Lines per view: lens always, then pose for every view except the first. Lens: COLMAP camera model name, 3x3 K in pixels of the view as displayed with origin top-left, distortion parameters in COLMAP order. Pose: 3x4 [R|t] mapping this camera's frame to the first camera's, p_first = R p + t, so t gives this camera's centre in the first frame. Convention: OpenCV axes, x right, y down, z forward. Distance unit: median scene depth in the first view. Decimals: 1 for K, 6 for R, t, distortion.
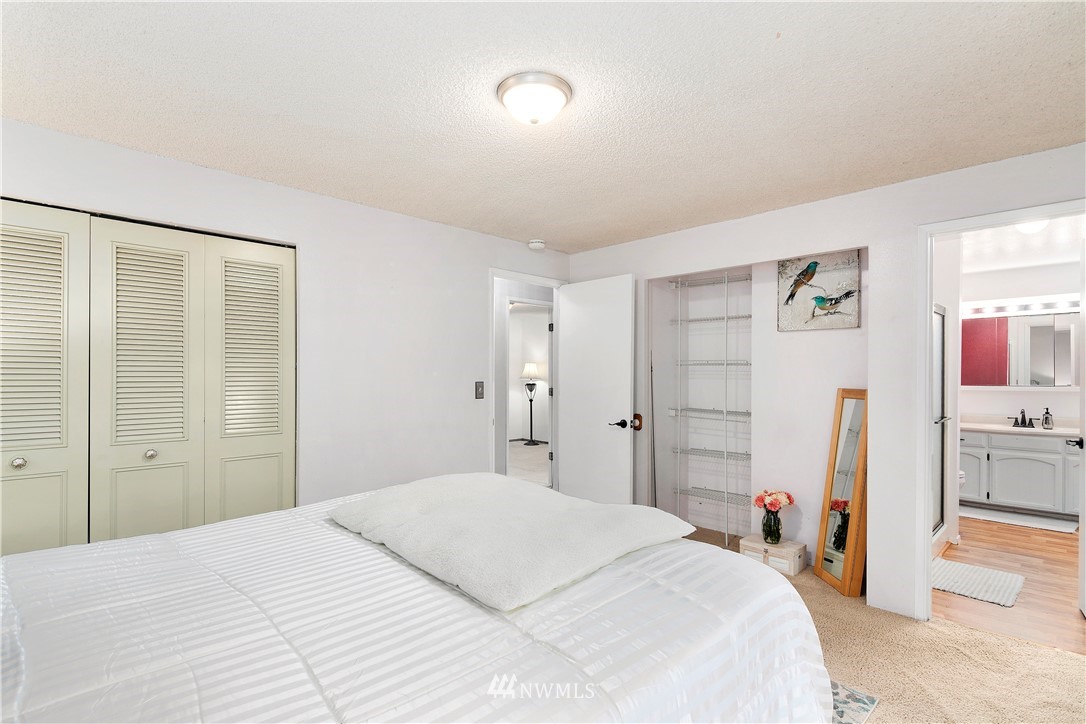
lens RADIAL K [[525.9, 0, 543.1], [0, 525.9, 370.8], [0, 0, 1]] dist [0.005874, -0.003763]
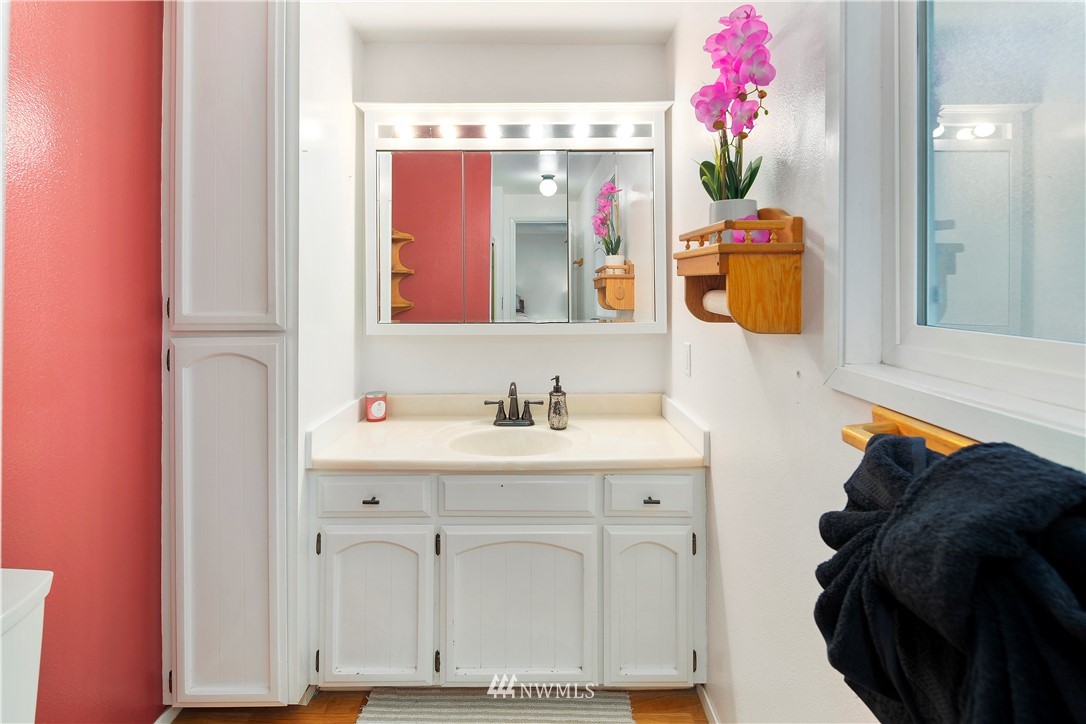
lens RADIAL K [[525.9, 0, 530.3], [0, 525.9, 291.6], [0, 0, 1]] dist [0.005874, -0.003763]
pose [[0.706181, -0.006603, 0.708000, 0.650476], [-0.002221, 0.999931, 0.011540, -0.000277], [-0.708028, -0.009722, 0.706118, 0.724314]]
